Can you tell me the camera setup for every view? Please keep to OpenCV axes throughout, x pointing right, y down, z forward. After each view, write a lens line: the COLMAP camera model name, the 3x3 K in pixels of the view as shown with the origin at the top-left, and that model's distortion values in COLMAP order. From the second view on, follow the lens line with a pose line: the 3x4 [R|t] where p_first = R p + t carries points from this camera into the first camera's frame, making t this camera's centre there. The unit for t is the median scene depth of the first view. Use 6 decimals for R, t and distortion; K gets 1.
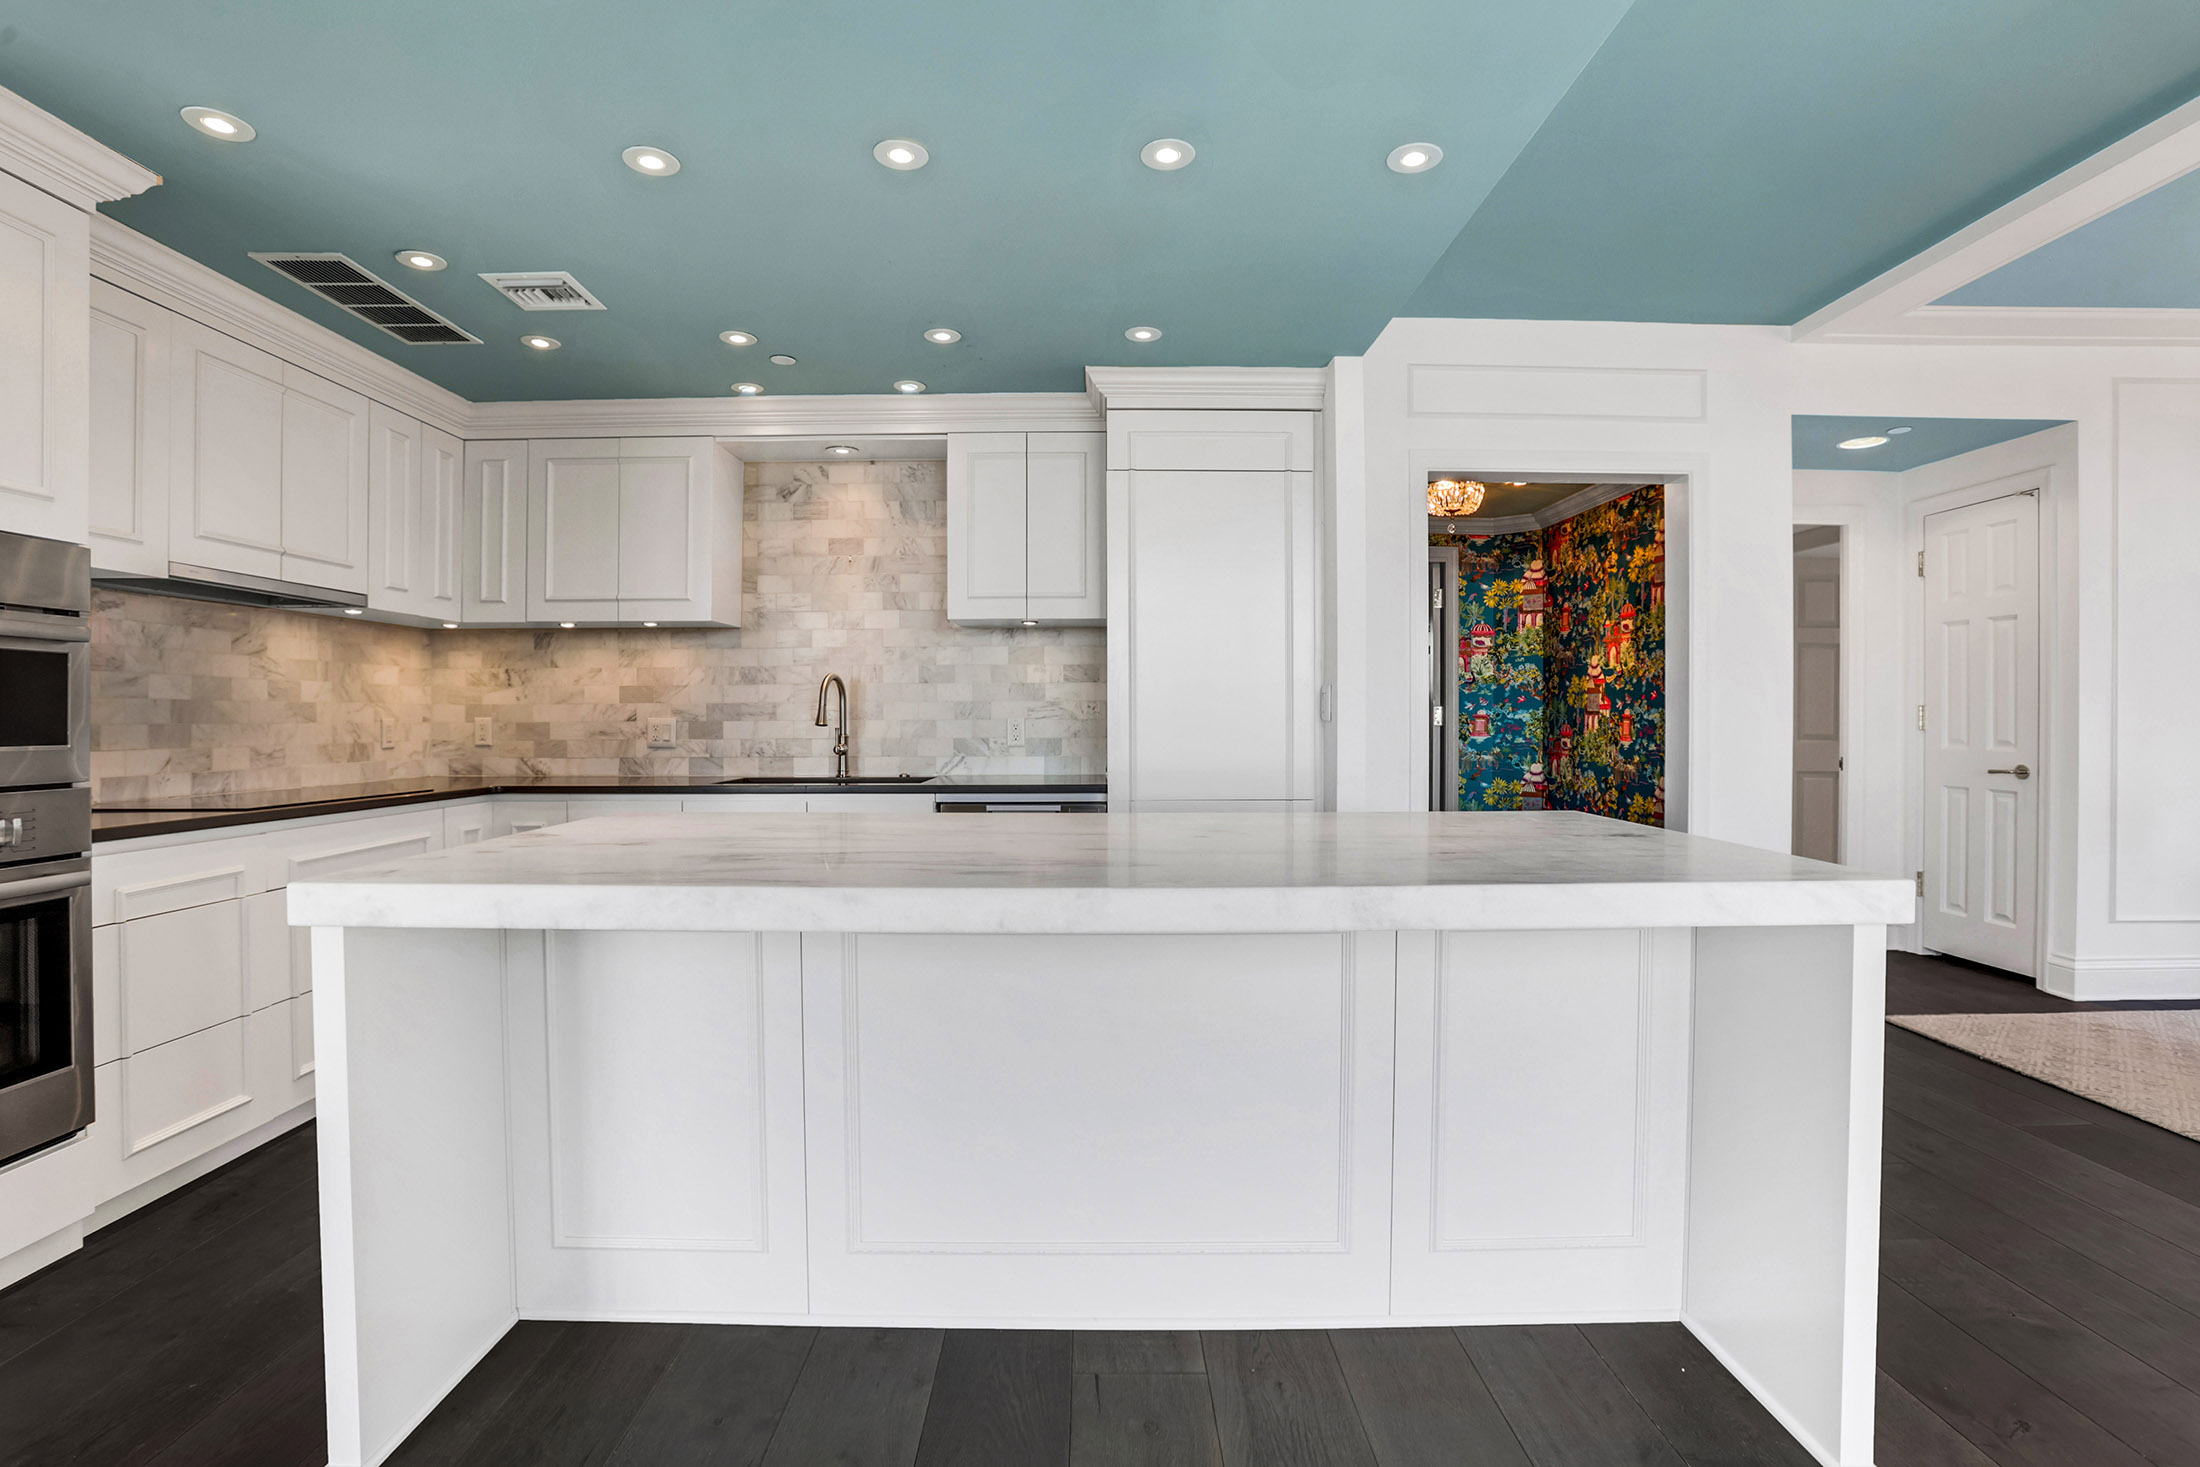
lens RADIAL K [[1021.0, 0, 1099.3], [0, 1021.0, 739.7], [0, 0, 1]] dist [-0.090043, 0.037734]
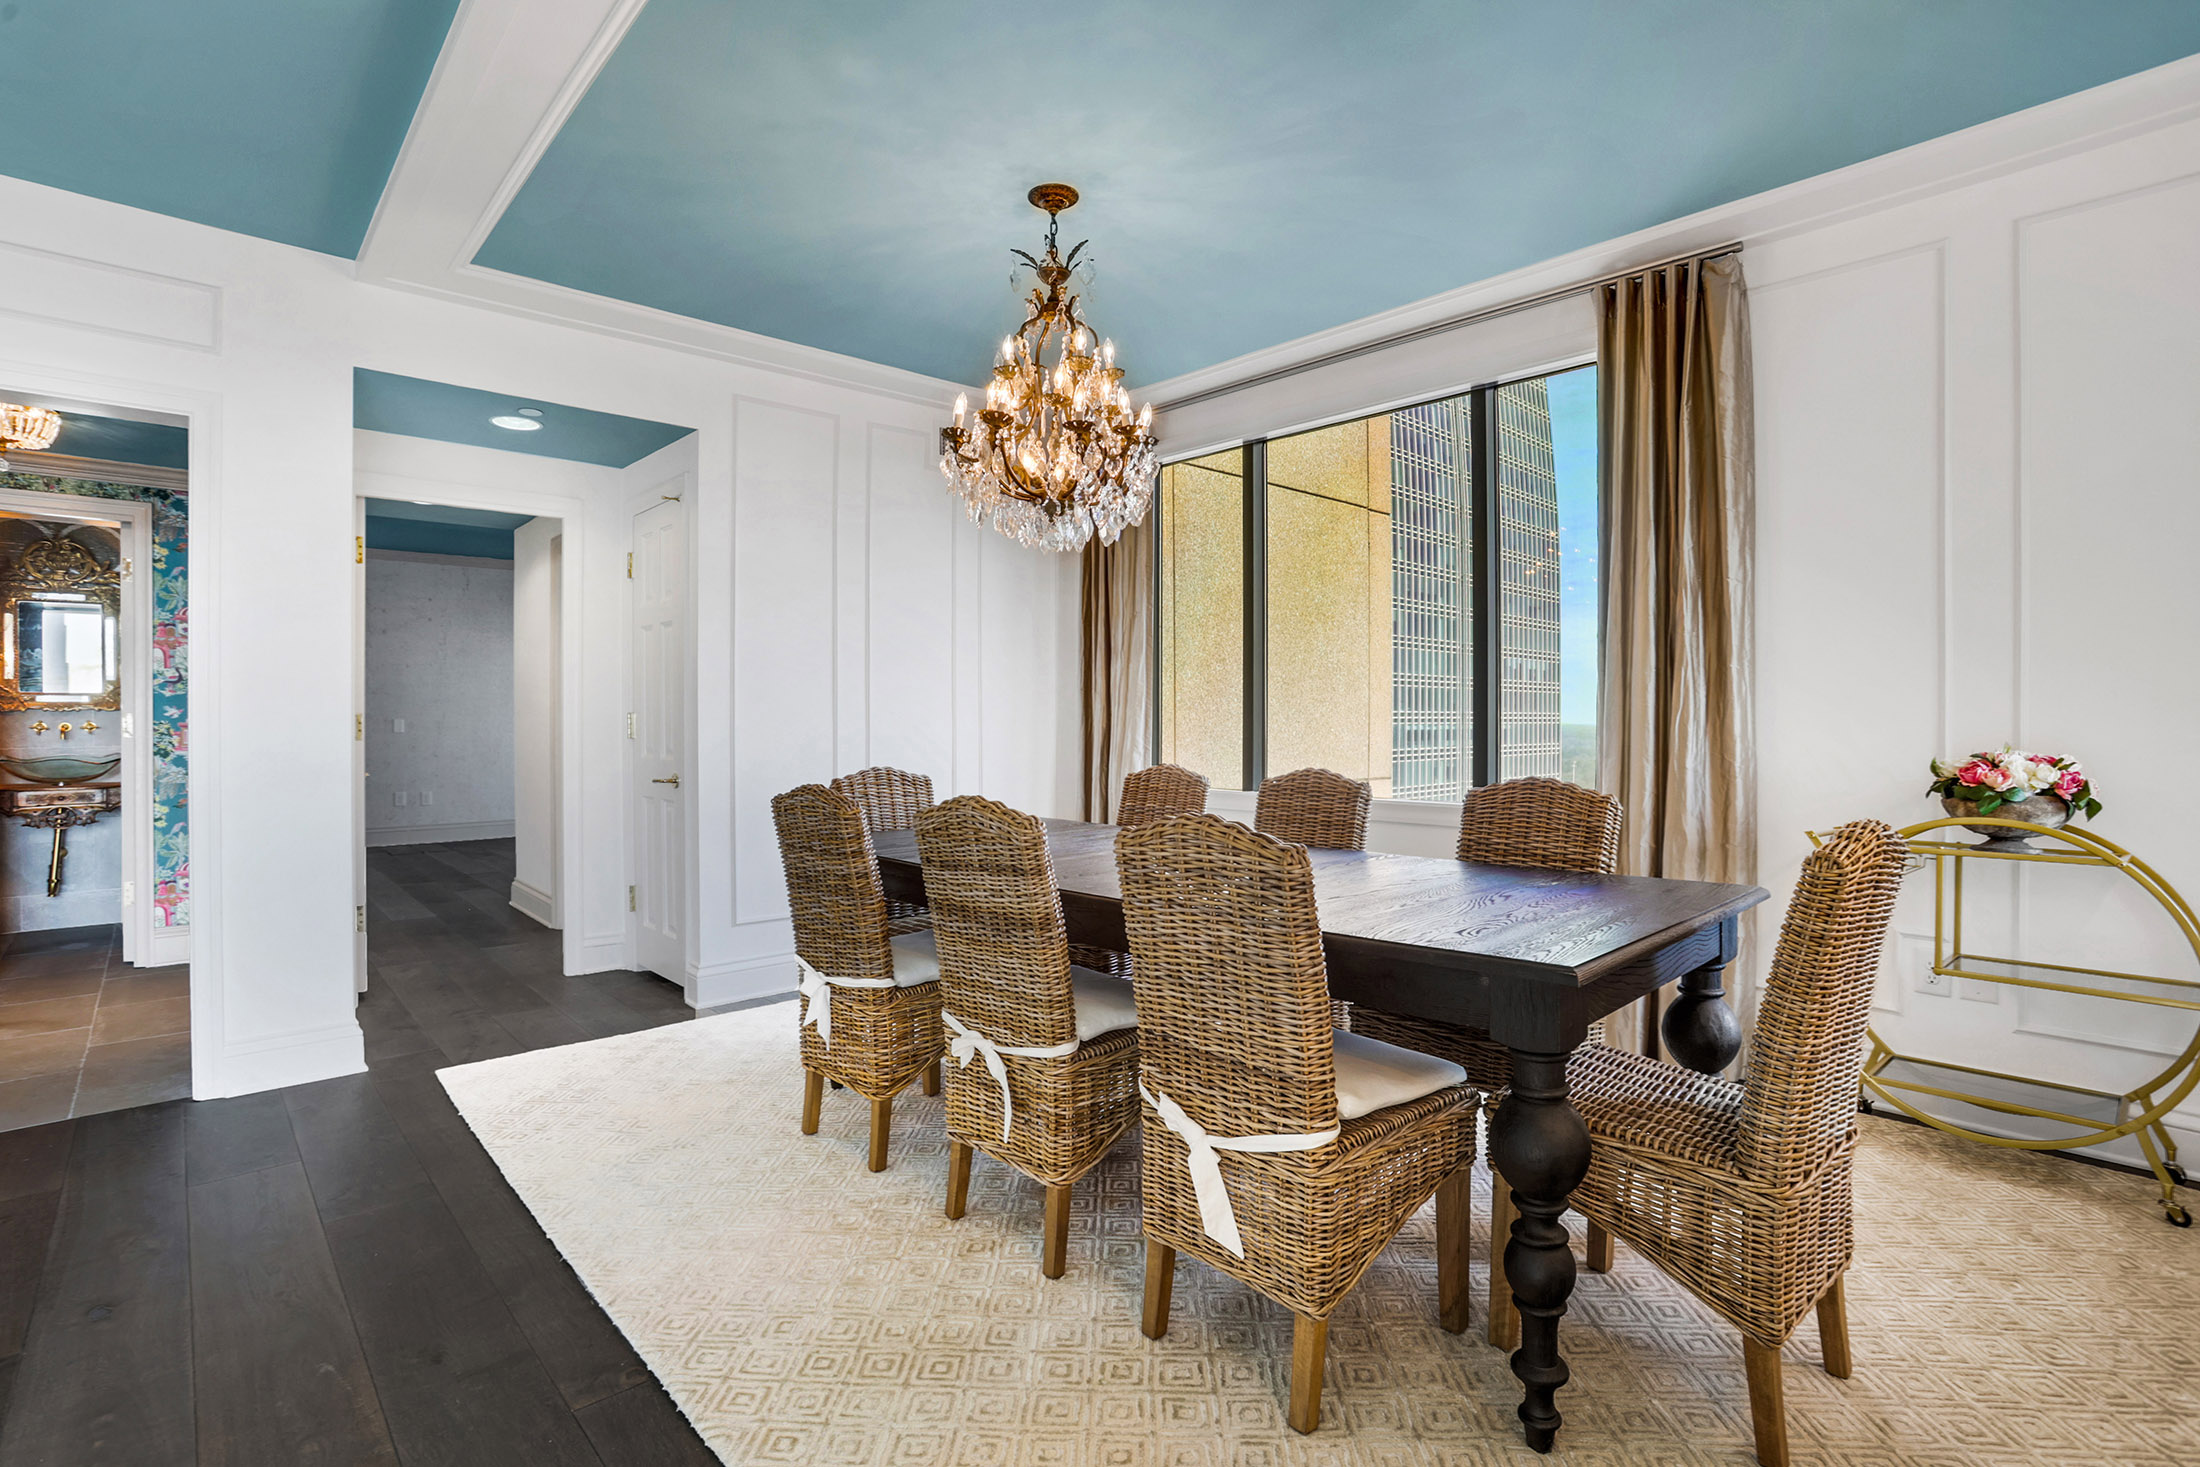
lens RADIAL K [[1046.8, 0, 1086.6], [0, 1046.8, 724.6], [0, 0, 1]] dist [-0.088237, 0.032451]
pose [[0.730755, -0.005054, 0.682621, 0.577395], [0.018176, 0.999762, -0.012055, -0.002413], [-0.682398, 0.021216, 0.730673, -0.048362]]
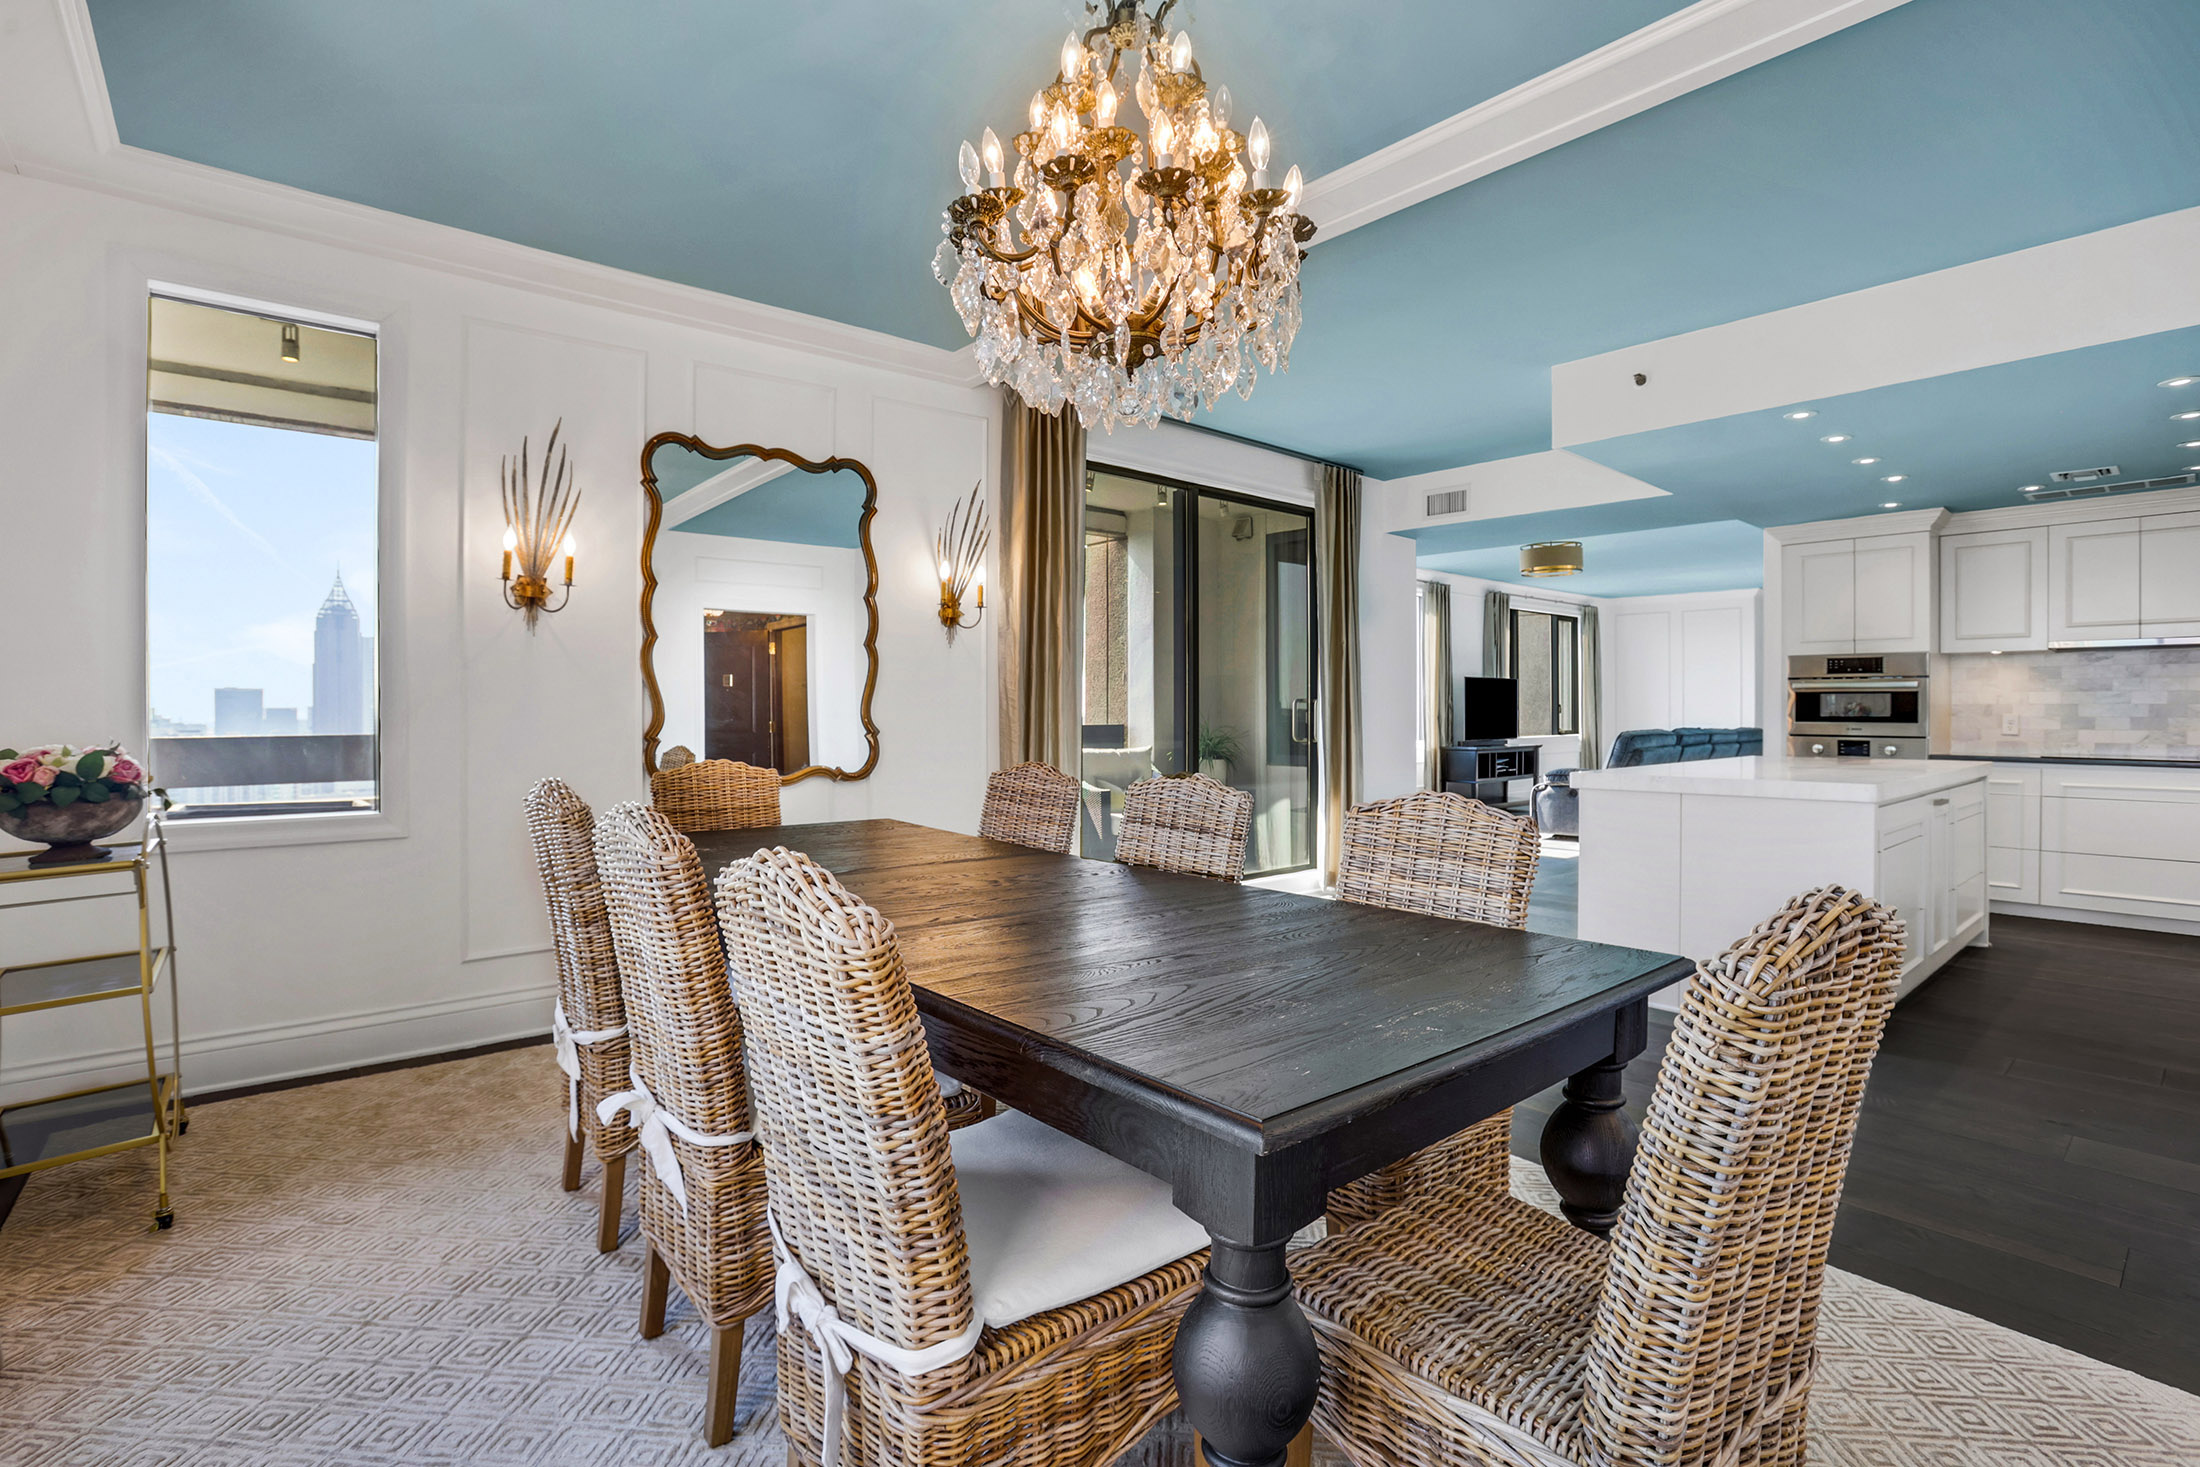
lens RADIAL K [[1046.8, 0, 1086.6], [0, 1046.8, 724.6], [0, 0, 1]] dist [-0.088237, 0.032451]
pose [[-0.763719, 0.007585, -0.645505, 1.398148], [-0.017406, 0.999325, 0.032337, -0.020745], [0.645315, 0.035932, -0.763071, 0.854742]]
